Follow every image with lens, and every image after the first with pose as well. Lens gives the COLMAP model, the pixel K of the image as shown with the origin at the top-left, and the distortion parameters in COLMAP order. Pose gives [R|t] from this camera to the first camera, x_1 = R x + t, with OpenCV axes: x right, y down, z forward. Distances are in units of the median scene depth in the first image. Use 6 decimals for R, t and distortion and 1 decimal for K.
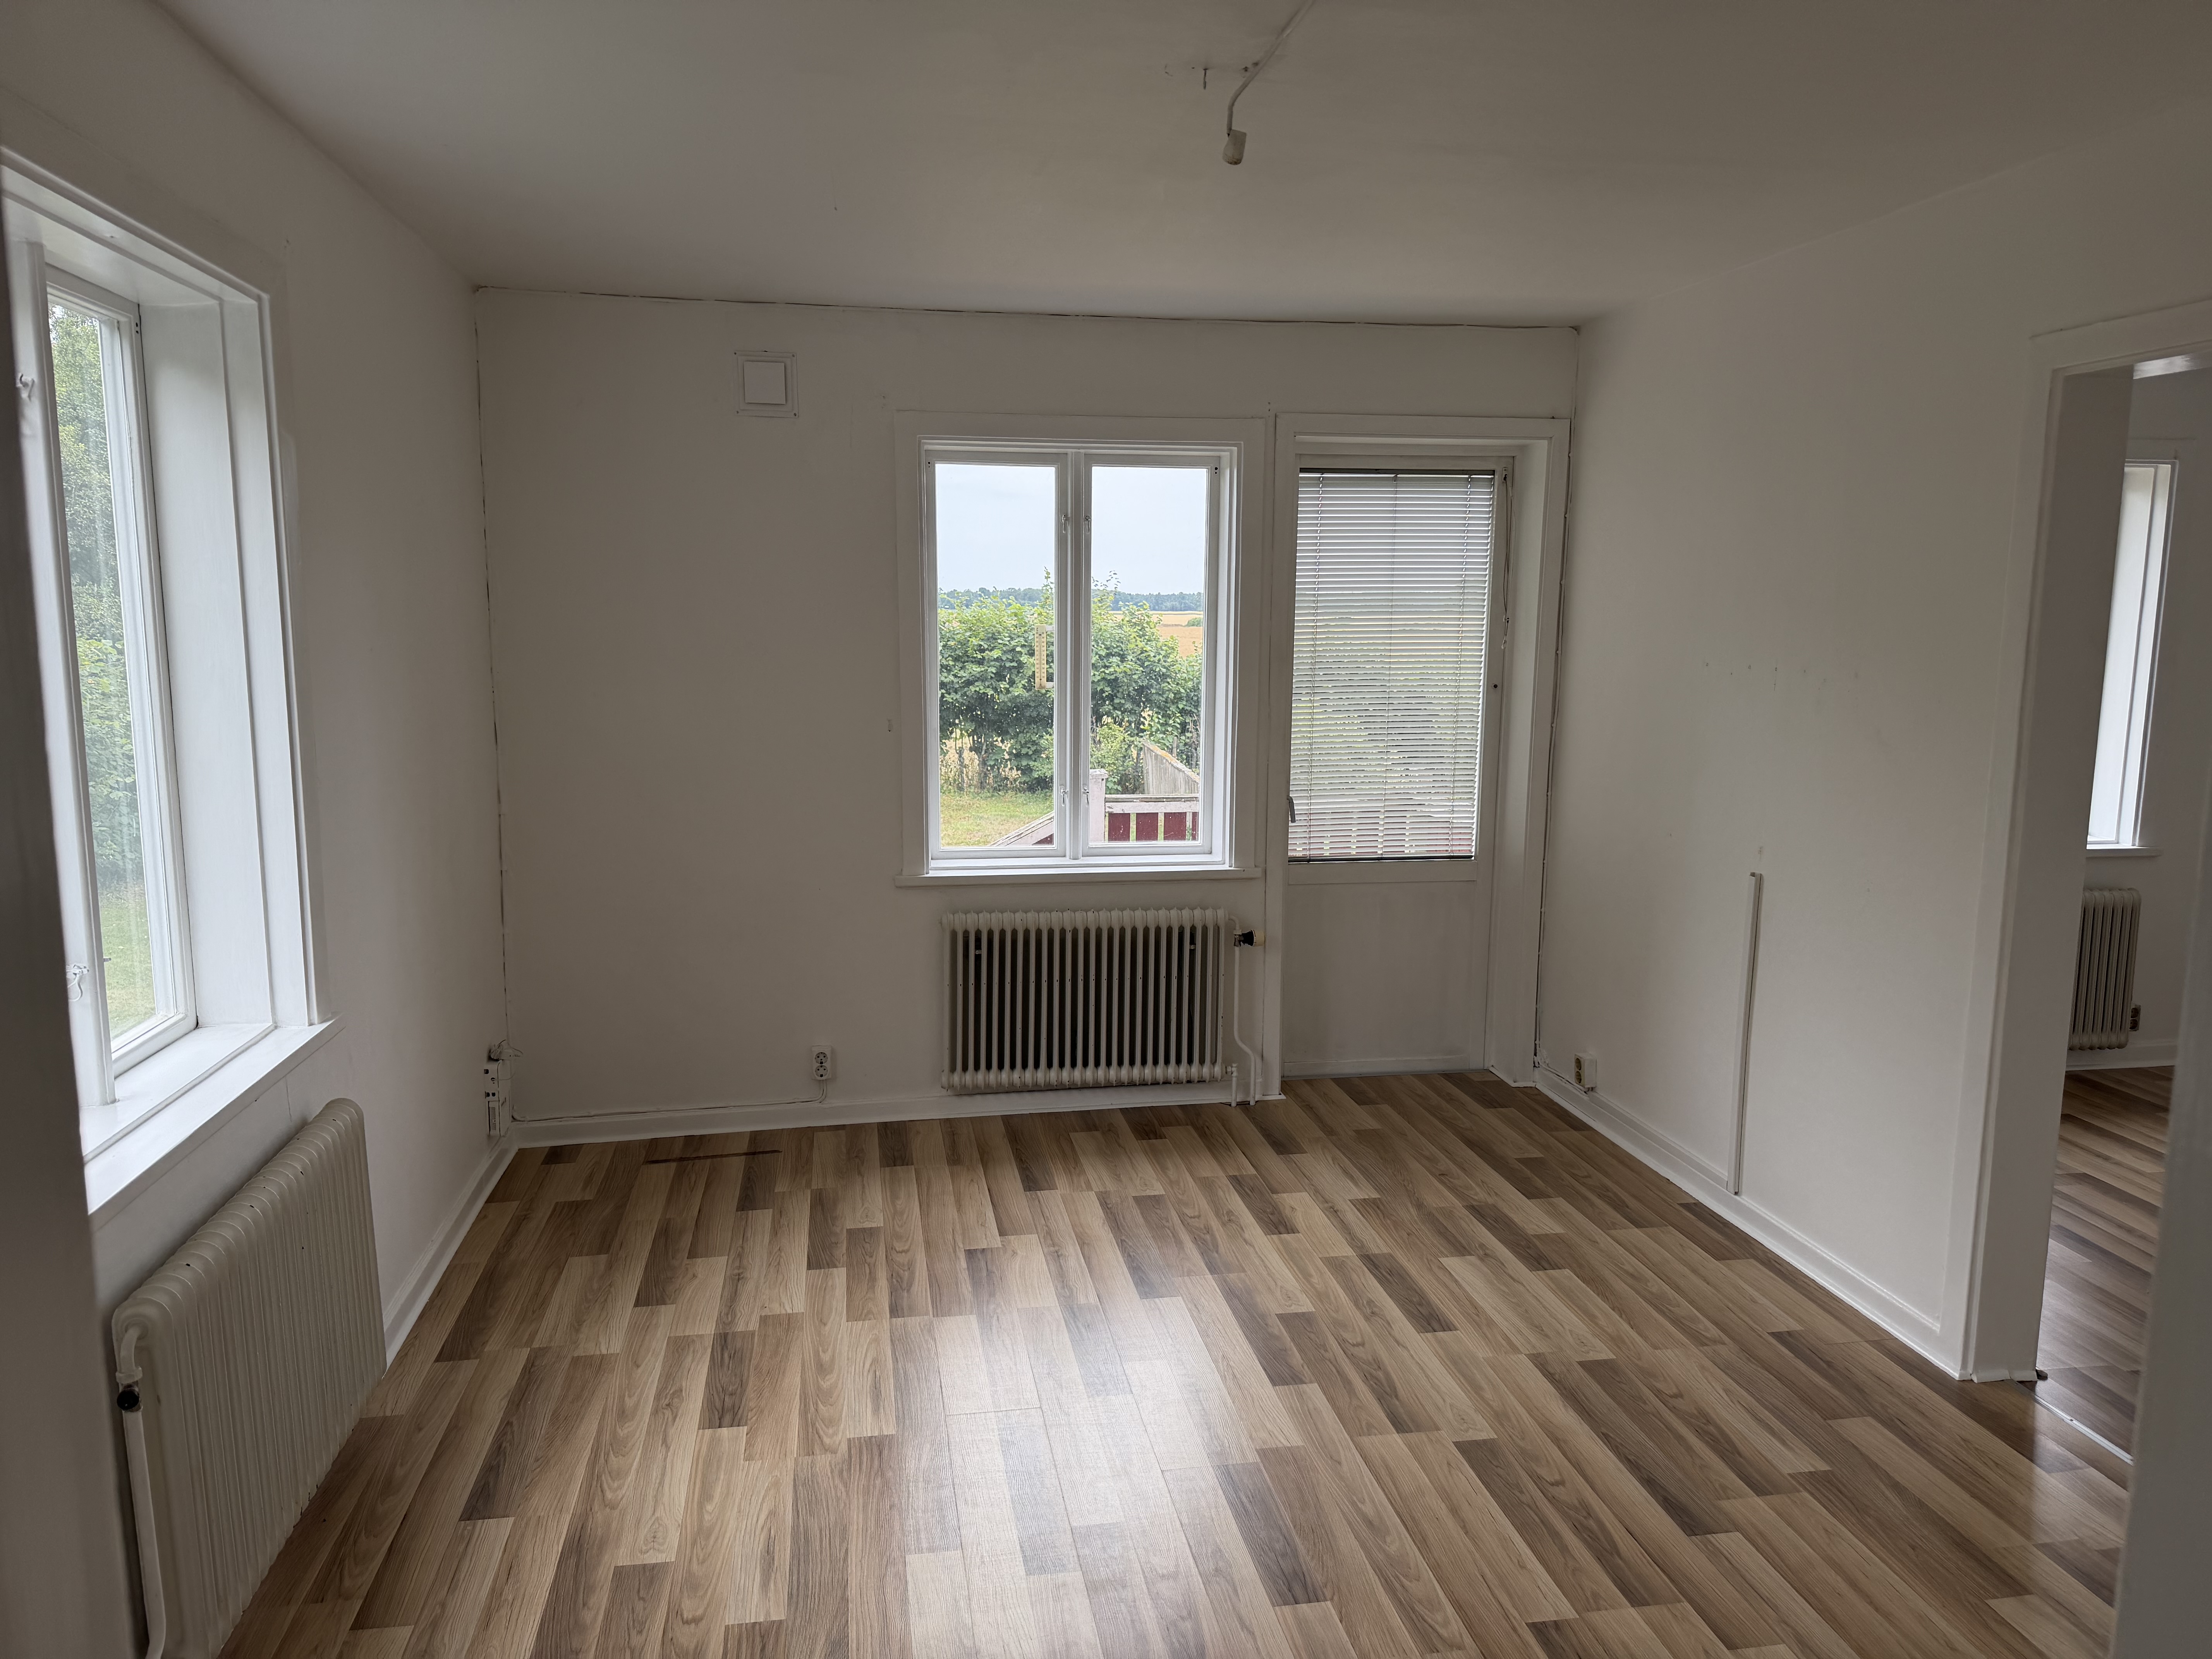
lens RADIAL K [[1560.6, 0, 1099.5], [0, 1560.6, 821.6], [0, 0, 1]] dist [0.040056, -0.047749]
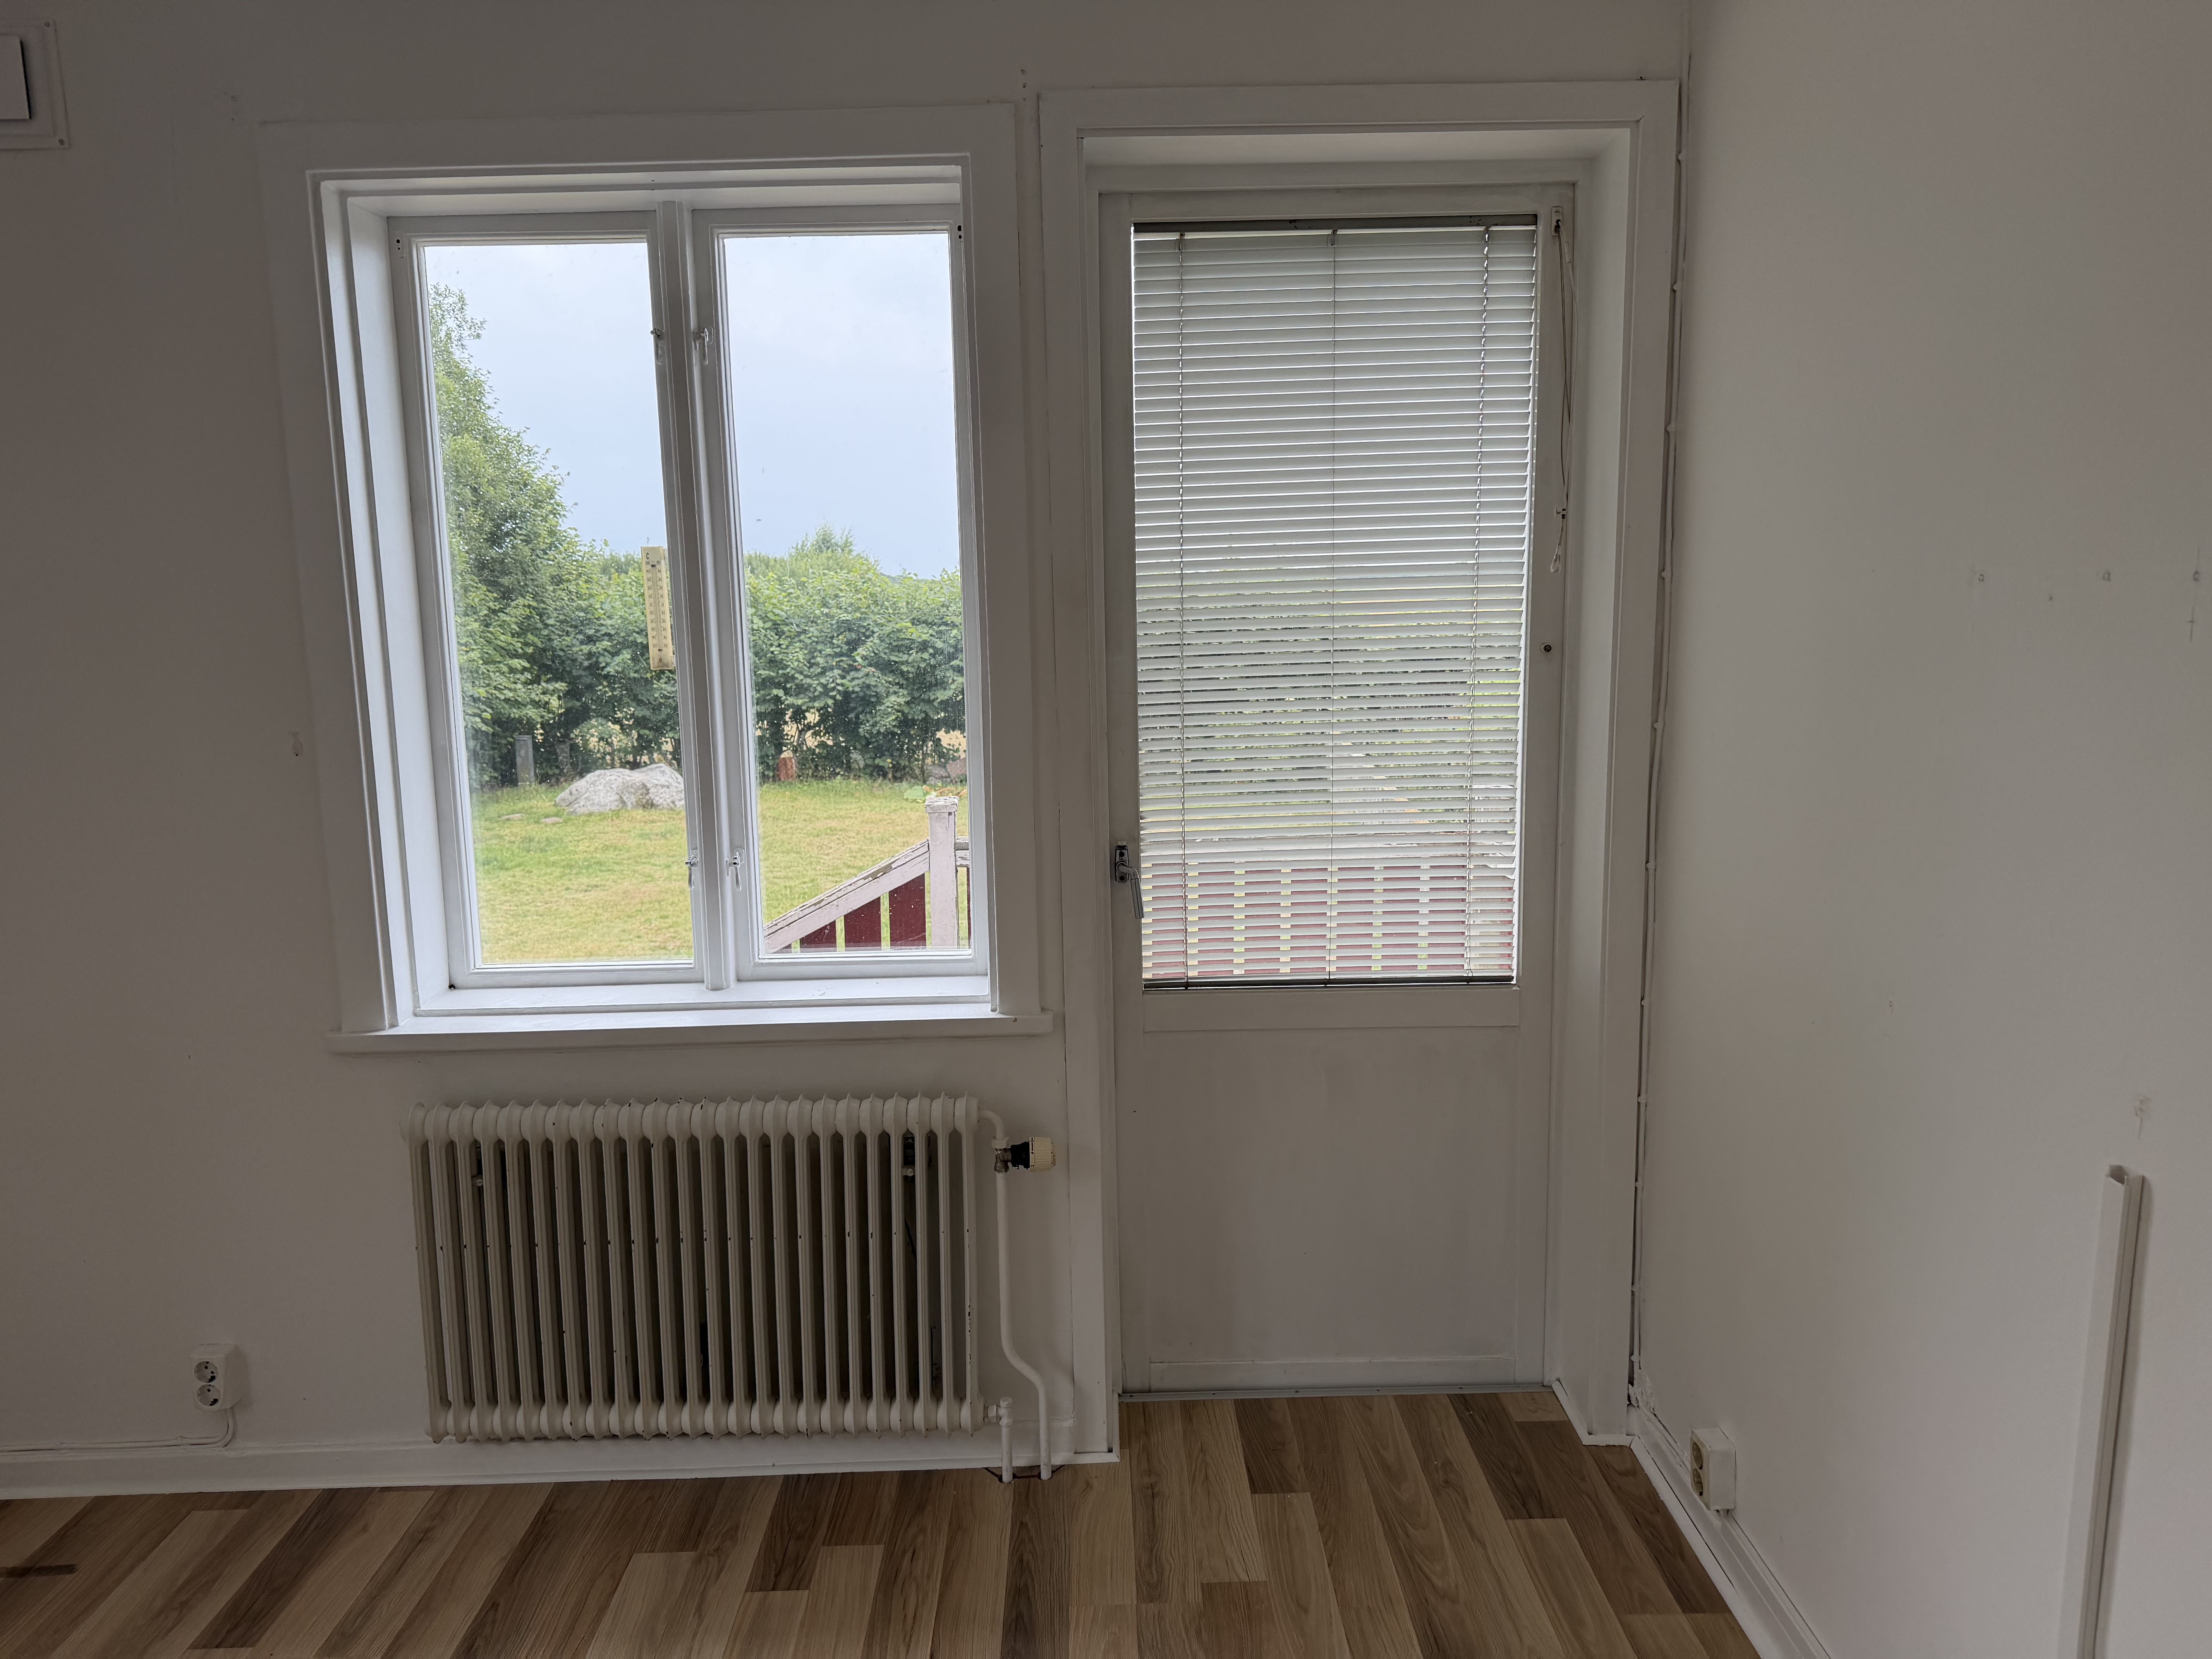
lens RADIAL K [[1560.6, 0, 1117.7], [0, 1560.6, 820.6], [0, 0, 1]] dist [0.040056, -0.047749]
pose [[0.987980, -0.003677, -0.154538, 0.213202], [0.004314, 0.999984, 0.003784, -0.037056], [0.154522, -0.004405, 0.987980, 0.525805]]
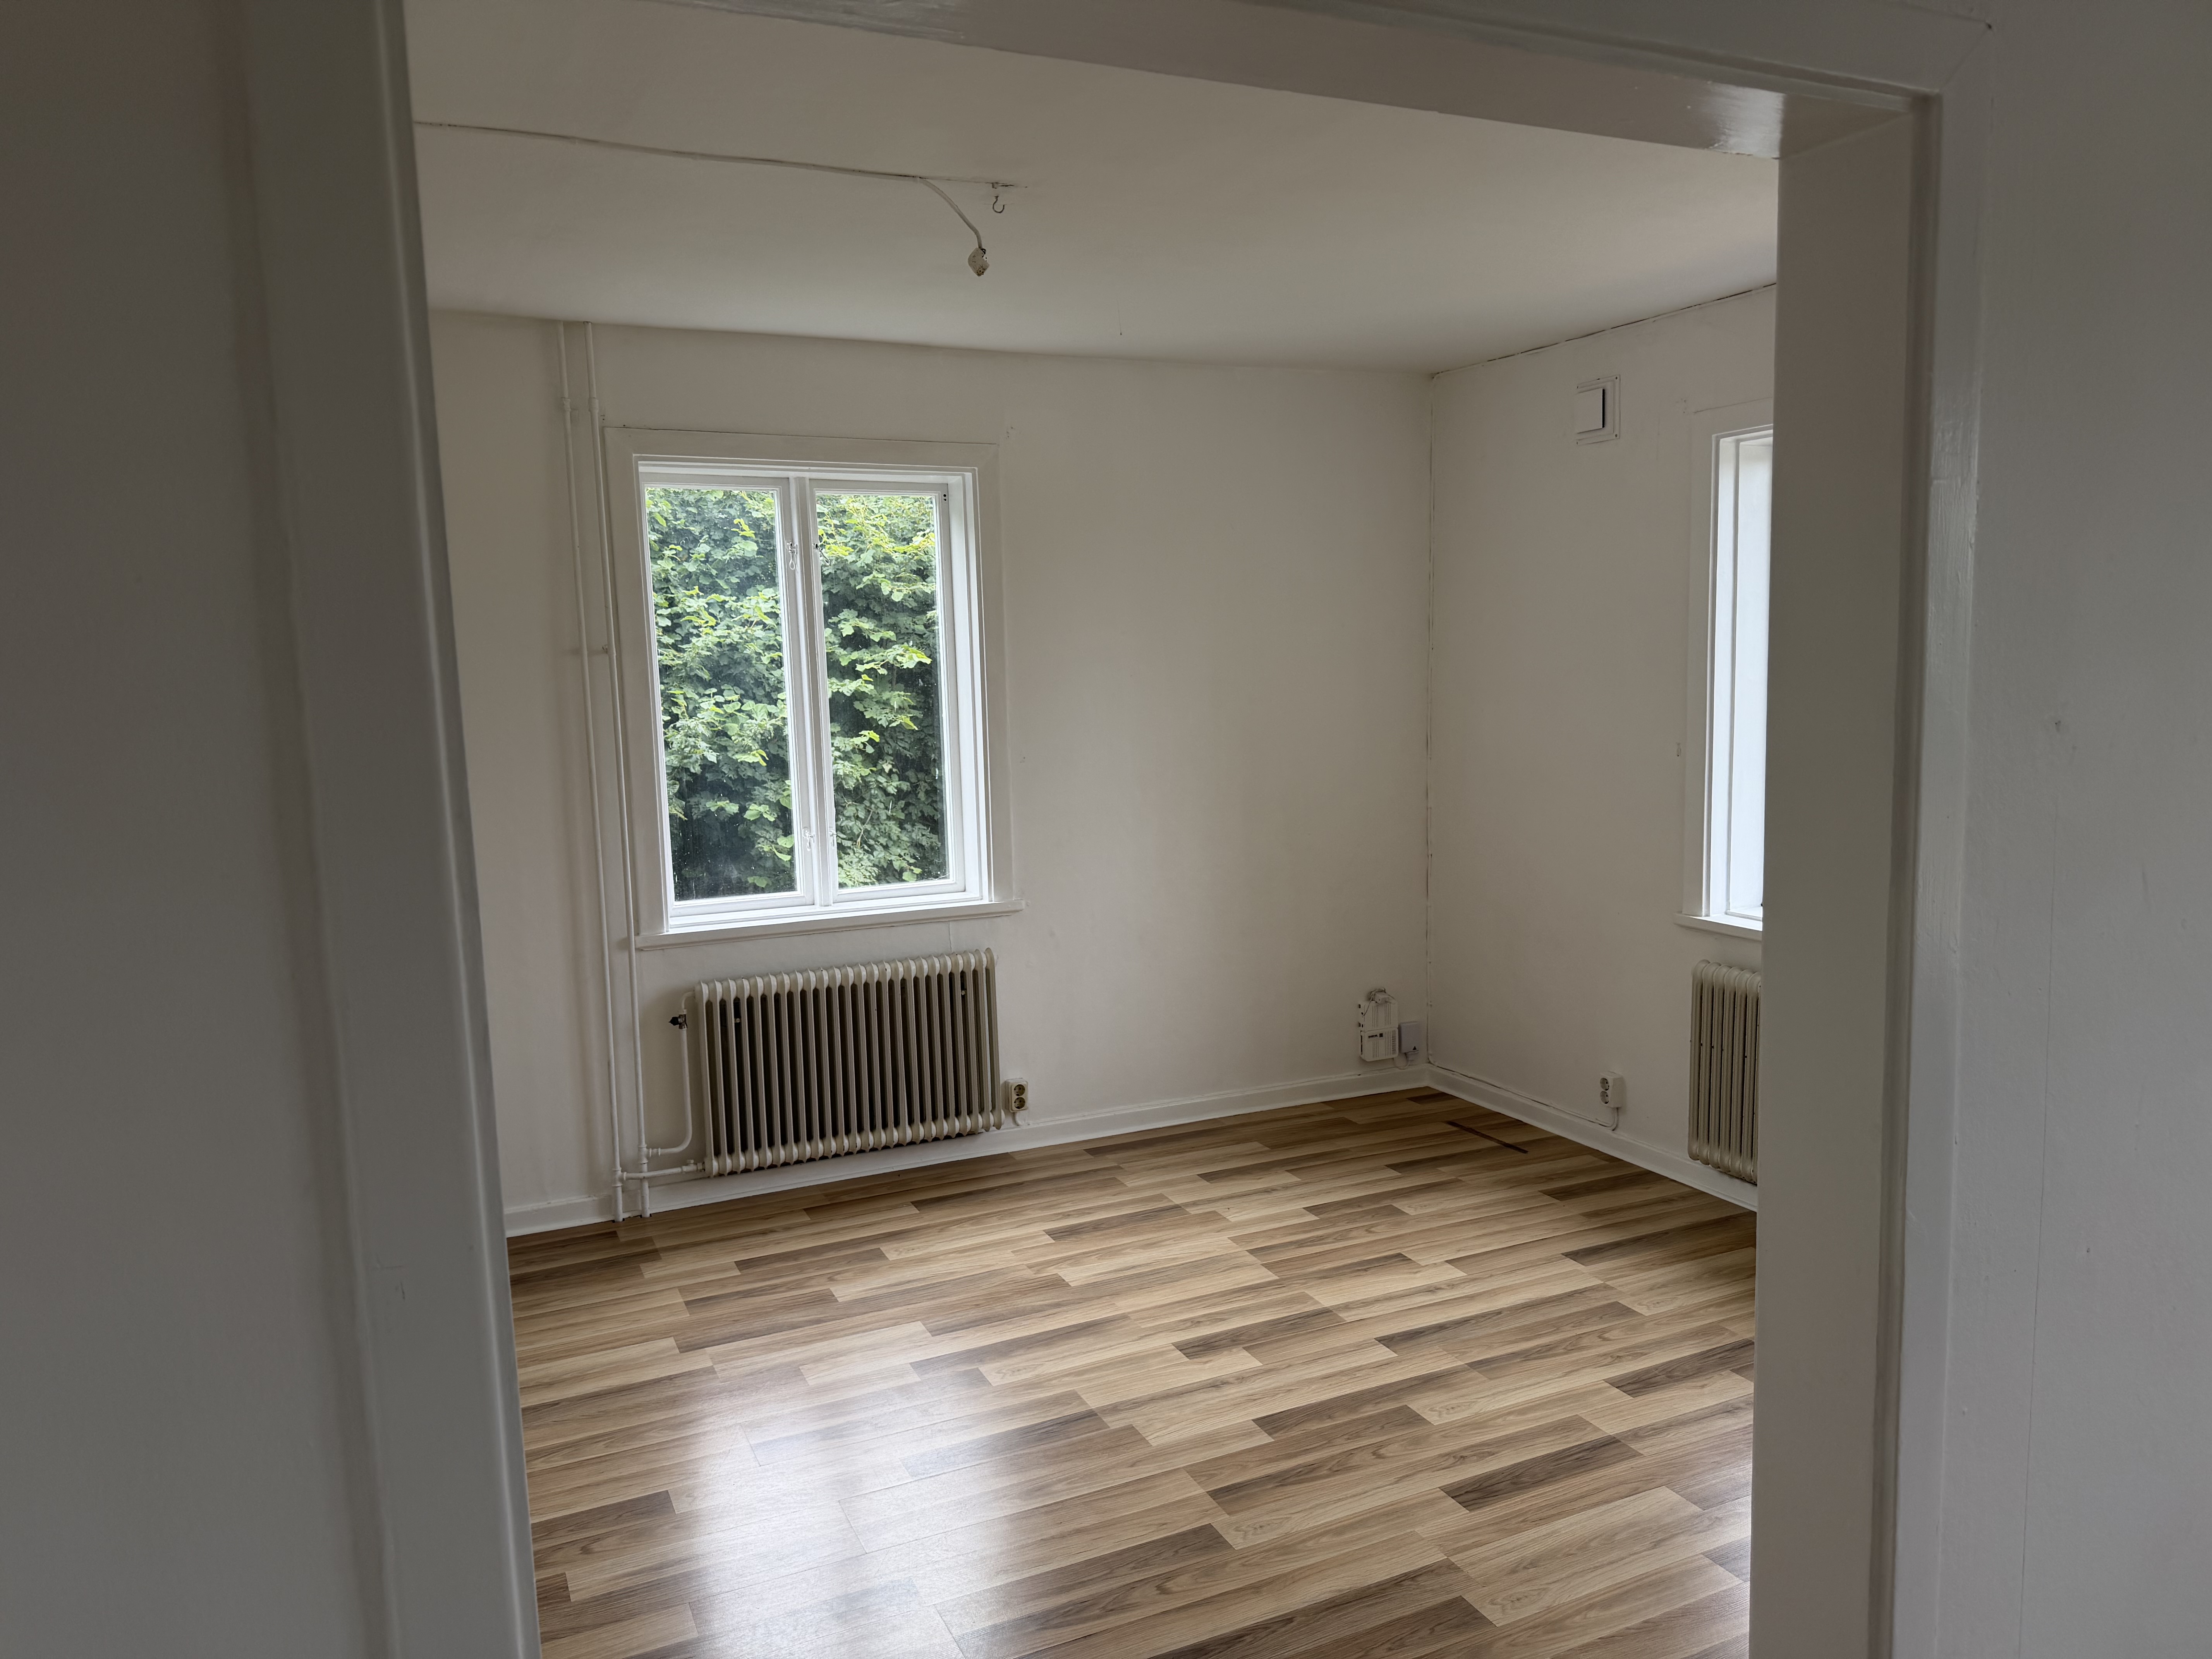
lens RADIAL K [[1560.6, 0, 1082.8], [0, 1560.6, 819.9], [0, 0, 1]] dist [0.040056, -0.047749]
pose [[0.245914, 0.097471, -0.964378, 0.687649], [-0.104730, 0.991778, 0.073534, -0.053187], [0.963617, 0.082917, 0.254100, 0.420054]]
